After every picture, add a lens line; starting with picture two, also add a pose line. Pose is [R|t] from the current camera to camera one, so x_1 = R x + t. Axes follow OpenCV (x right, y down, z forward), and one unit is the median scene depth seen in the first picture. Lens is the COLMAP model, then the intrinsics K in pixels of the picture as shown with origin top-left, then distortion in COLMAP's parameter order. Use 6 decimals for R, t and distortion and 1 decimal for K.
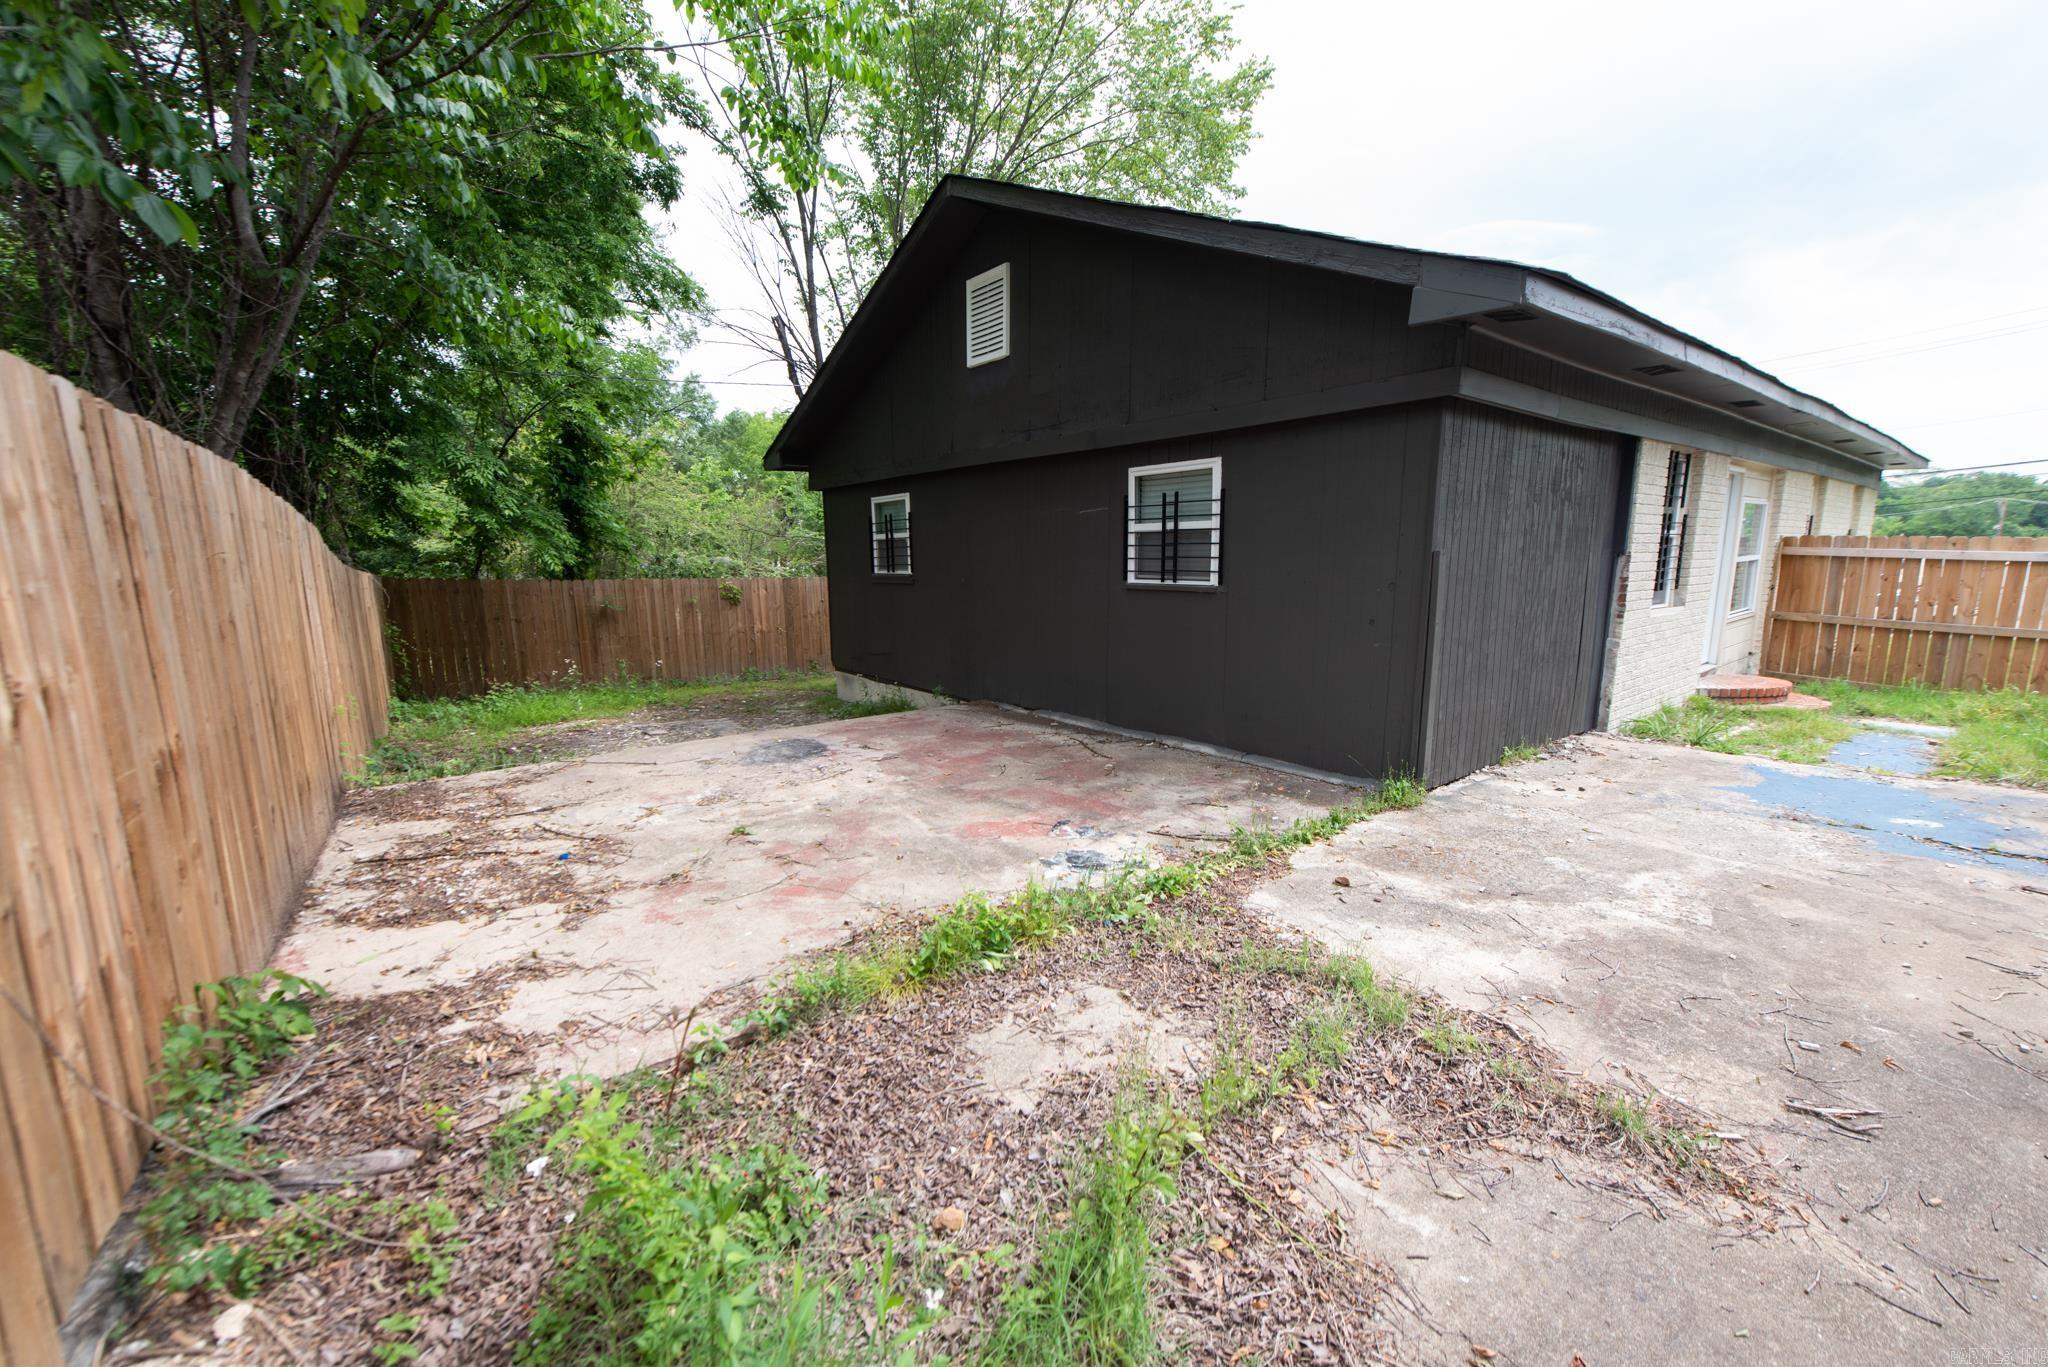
lens RADIAL K [[794.9, 0, 1031.0], [0, 794.9, 687.5], [0, 0, 1]] dist [0.011916, -0.004221]
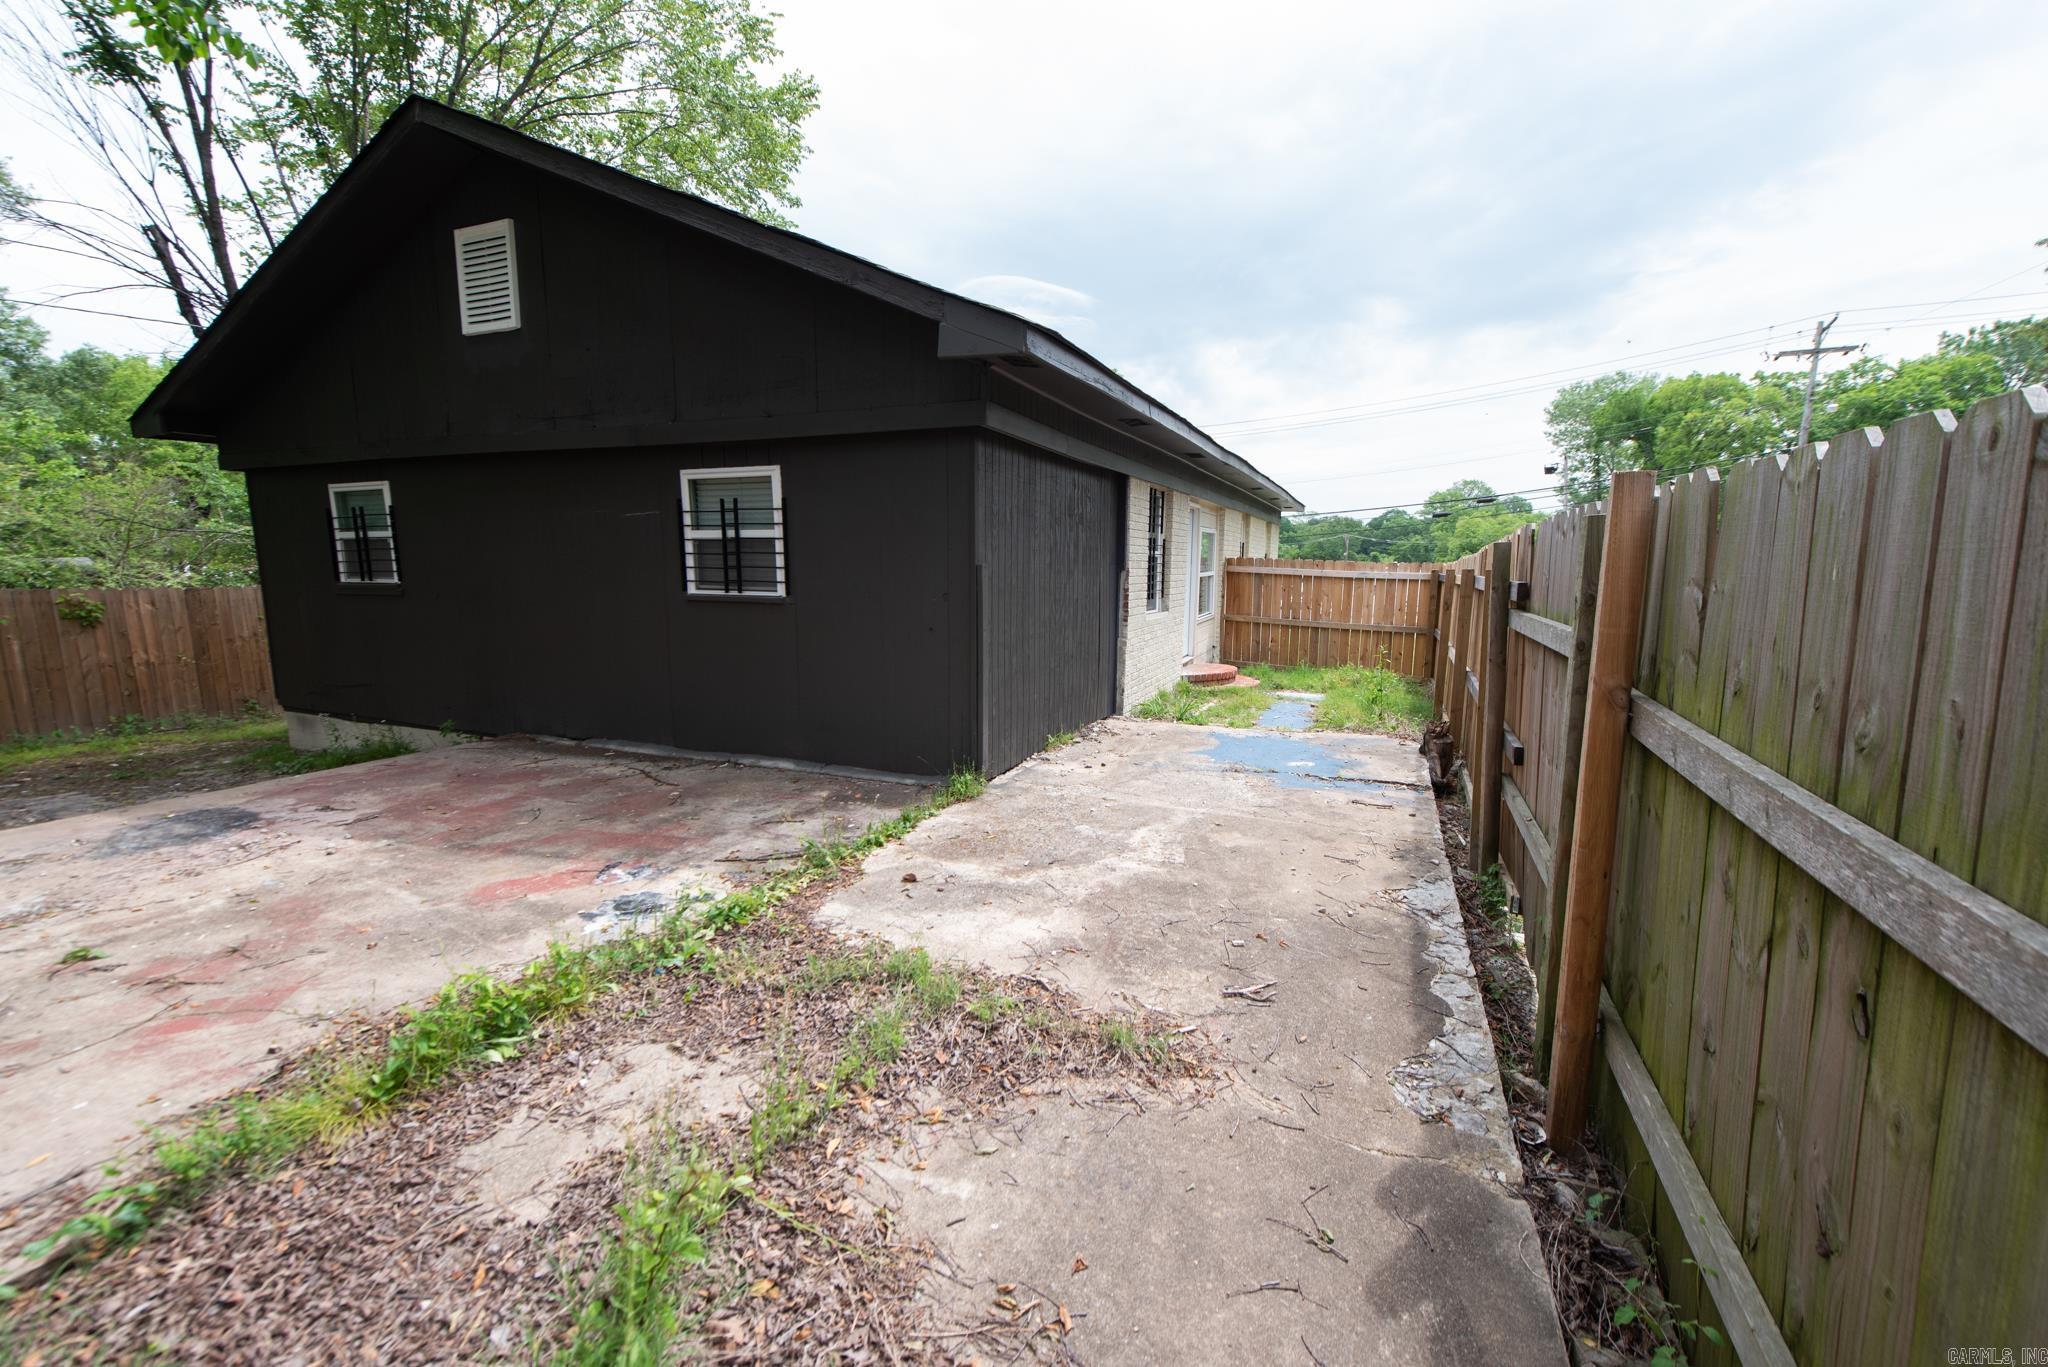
lens RADIAL K [[794.9, 0, 1031.0], [0, 794.9, 687.5], [0, 0, 1]] dist [0.011916, -0.004221]
pose [[0.879087, -0.059068, 0.472987, 0.038578], [0.065280, 0.997862, 0.003288, 0.000382], [-0.472170, 0.027986, 0.881063, -0.003571]]
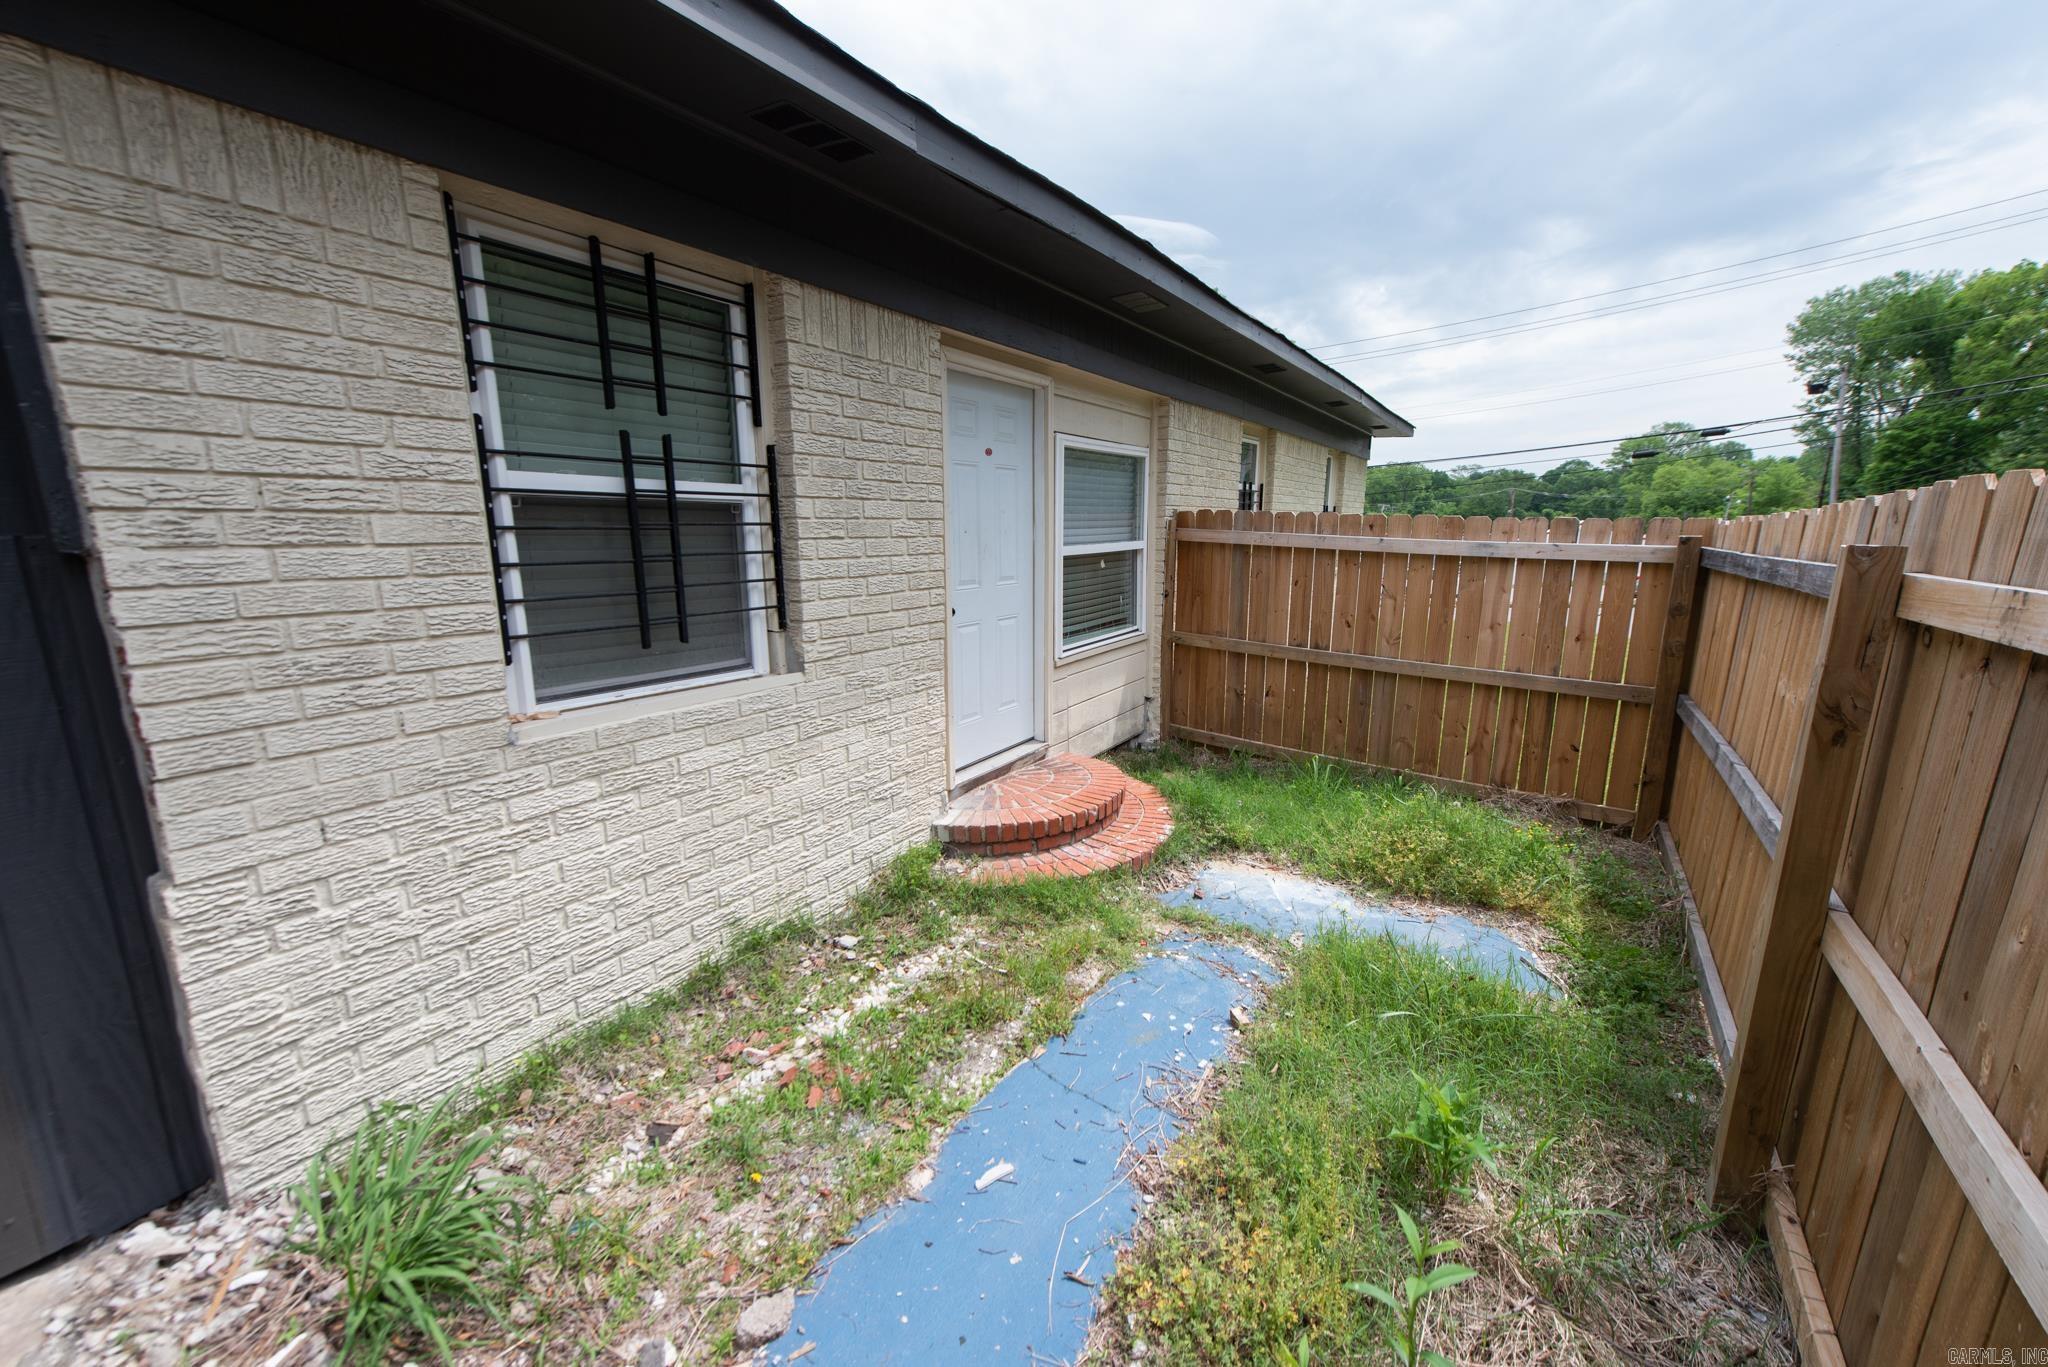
lens RADIAL K [[794.9, 0, 1031.0], [0, 794.9, 687.5], [0, 0, 1]] dist [0.011916, -0.004221]
pose [[0.944567, -0.057376, 0.323268, 1.278362], [0.046760, 0.998084, 0.040518, -0.169406], [-0.324973, -0.023156, 0.945440, 0.923107]]
